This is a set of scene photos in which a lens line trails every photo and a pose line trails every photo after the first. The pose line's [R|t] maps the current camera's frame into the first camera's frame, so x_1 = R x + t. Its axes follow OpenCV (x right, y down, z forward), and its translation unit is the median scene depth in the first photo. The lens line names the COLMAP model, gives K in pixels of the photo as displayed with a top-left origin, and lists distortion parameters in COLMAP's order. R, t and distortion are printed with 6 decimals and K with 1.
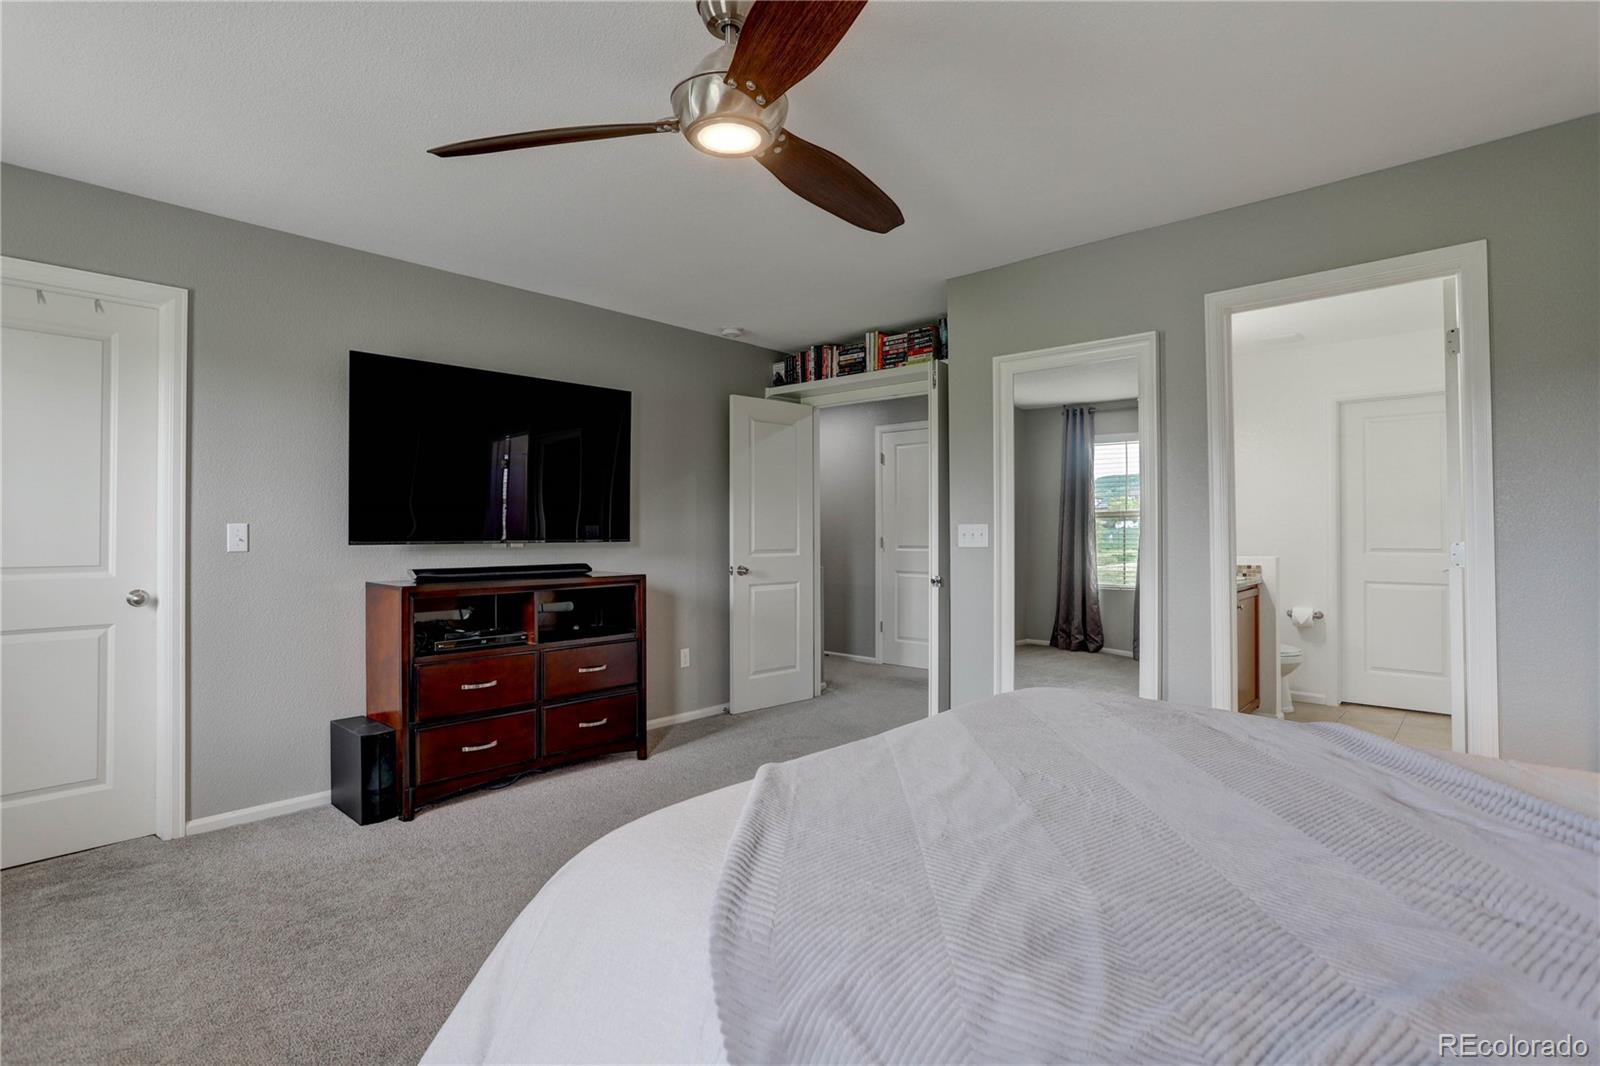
lens RADIAL K [[780.0, 0, 789.5], [0, 780.0, 526.7], [0, 0, 1]] dist [-0.030873, 0.014233]
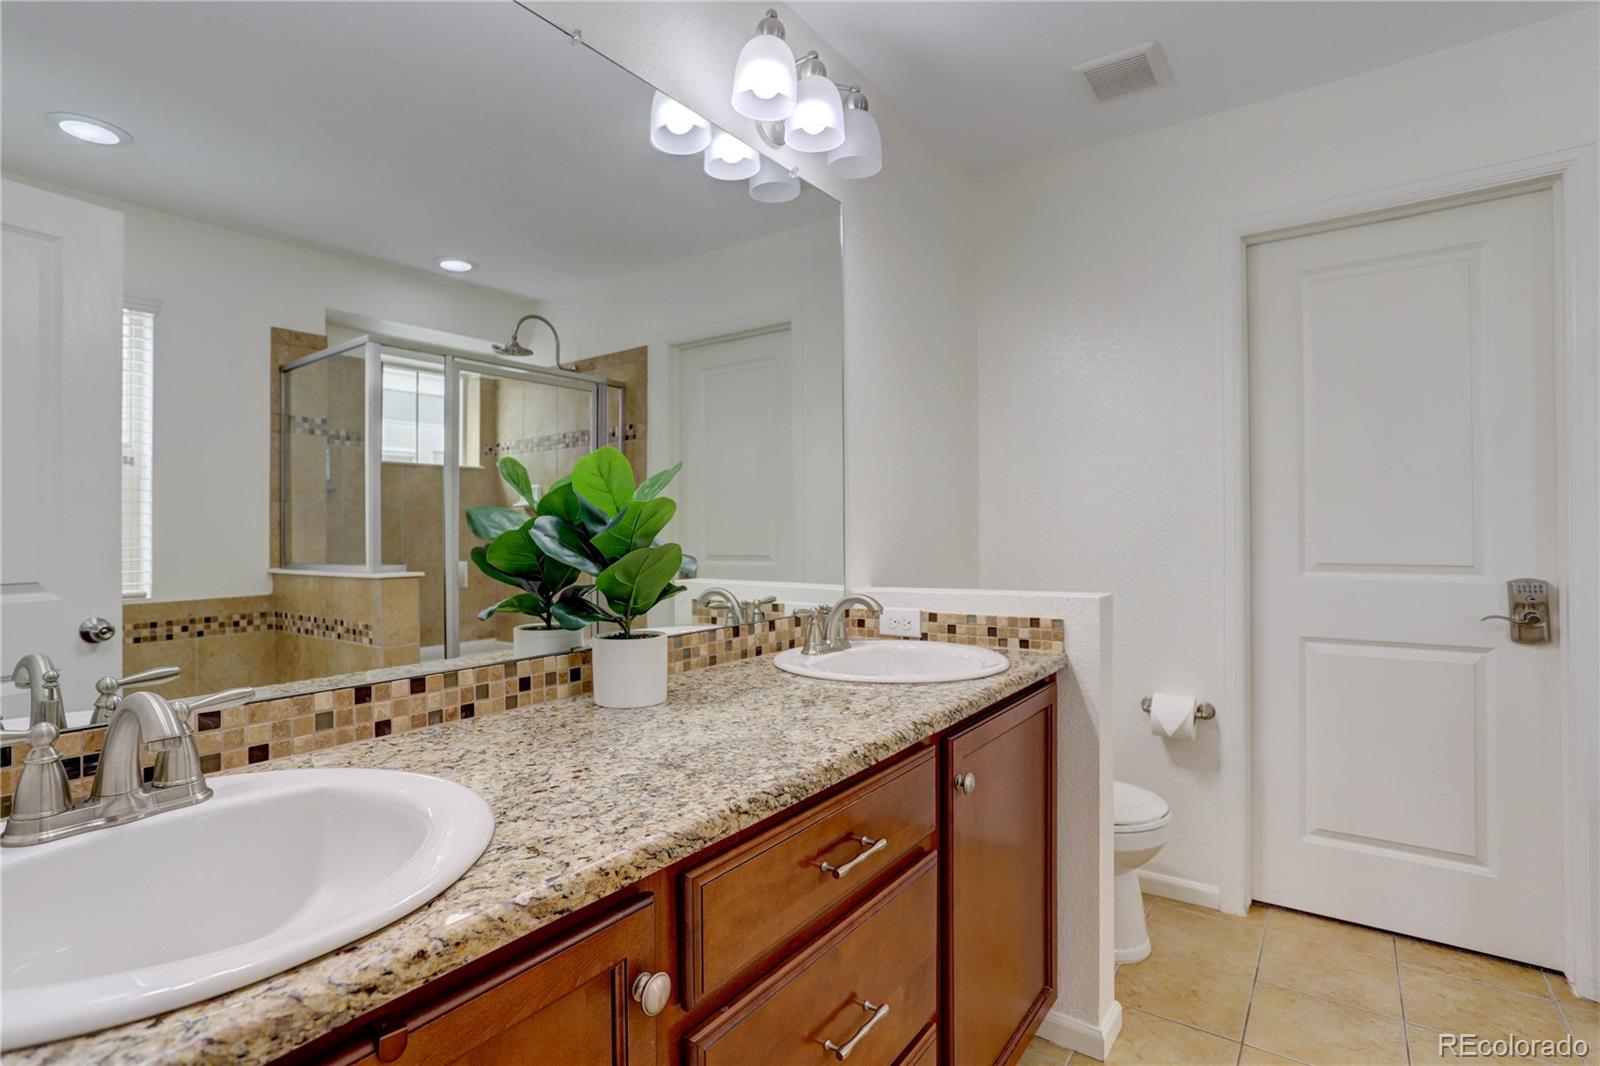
lens RADIAL K [[780.0, 0, 805.5], [0, 780.0, 528.6], [0, 0, 1]] dist [-0.030873, 0.014233]
pose [[0.991138, -0.007103, 0.132647, 0.402305], [0.005756, 0.999928, 0.010539, 0.002160], [-0.132713, -0.009683, 0.991107, 0.594186]]
